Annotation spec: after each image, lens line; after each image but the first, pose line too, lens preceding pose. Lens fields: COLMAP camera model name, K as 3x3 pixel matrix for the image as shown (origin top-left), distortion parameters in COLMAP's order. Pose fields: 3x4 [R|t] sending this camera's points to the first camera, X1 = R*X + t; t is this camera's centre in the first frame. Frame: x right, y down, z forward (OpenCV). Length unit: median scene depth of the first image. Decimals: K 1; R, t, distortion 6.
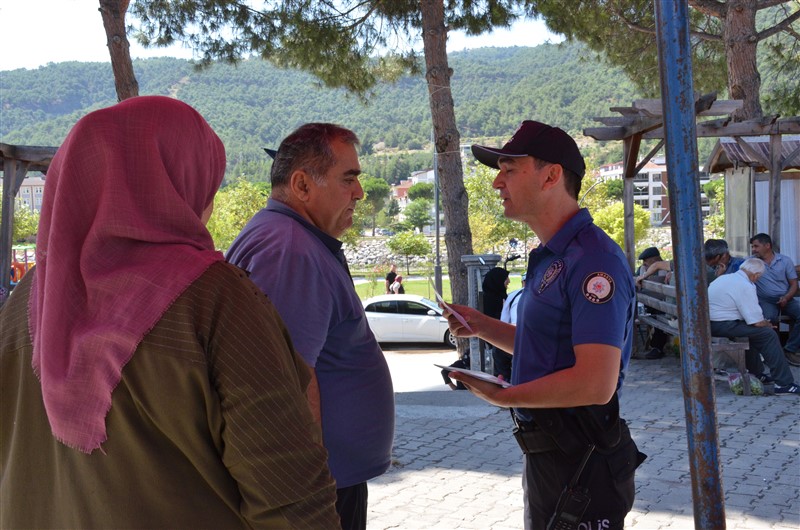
lens RADIAL K [[870.4, 0, 400.0], [0, 870.4, 265.0], [0, 0, 1]] dist [-0.020131, 0.269551]
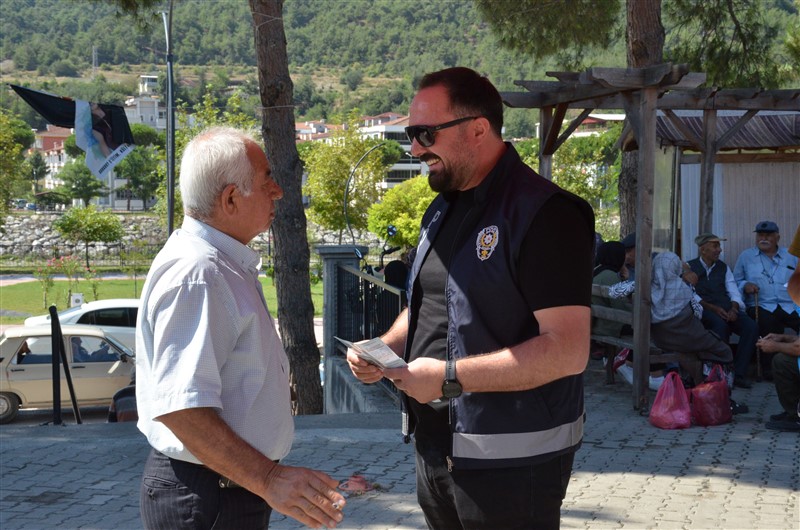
lens RADIAL K [[1342.1, 0, 377.5], [0, 1342.1, 265.2], [0, 0, 1]] dist [0.302477, 0.178373]
pose [[0.958839, 0.014246, 0.283594, -0.049500], [-0.015424, 0.999879, 0.001920, 0.000744], [-0.283532, -0.006215, 0.958943, -0.035308]]
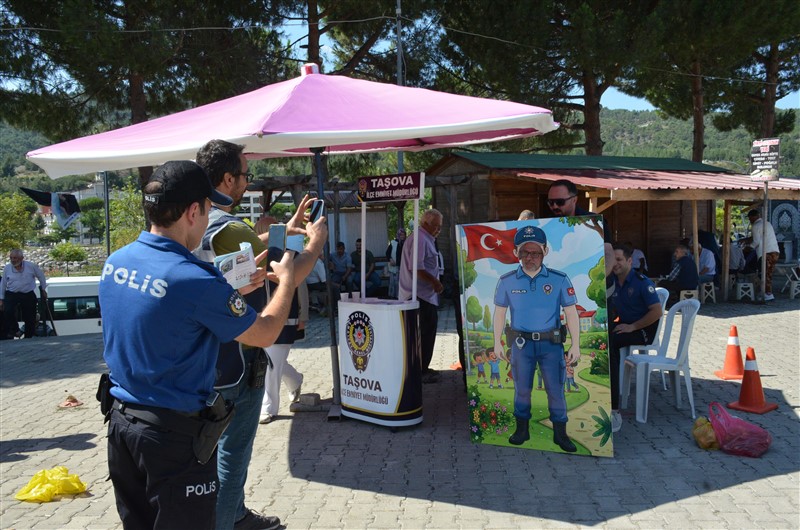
lens RADIAL K [[755.7, 0, 400.0], [0, 755.7, 265.0], [0, 0, 1]] dist [-0.095869, 0.200736]
pose [[0.882978, -0.026675, 0.468655, -0.049165], [0.029625, 0.999561, 0.001079, 0.004407], [-0.468478, 0.012931, 0.883380, -0.113359]]
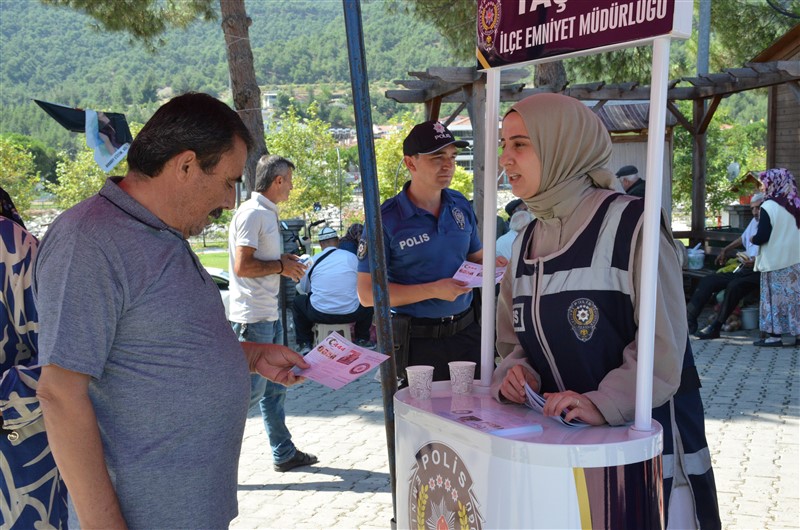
lens RADIAL K [[1053.2, 0, 400.0], [0, 1053.2, 265.0], [0, 0, 1]] dist [0.087610, 0.390030]
pose [[0.981306, -0.013181, 0.192001, -0.001122], [0.008111, 0.999598, 0.027173, 0.001731], [-0.192282, -0.025108, 0.981018, -0.036571]]
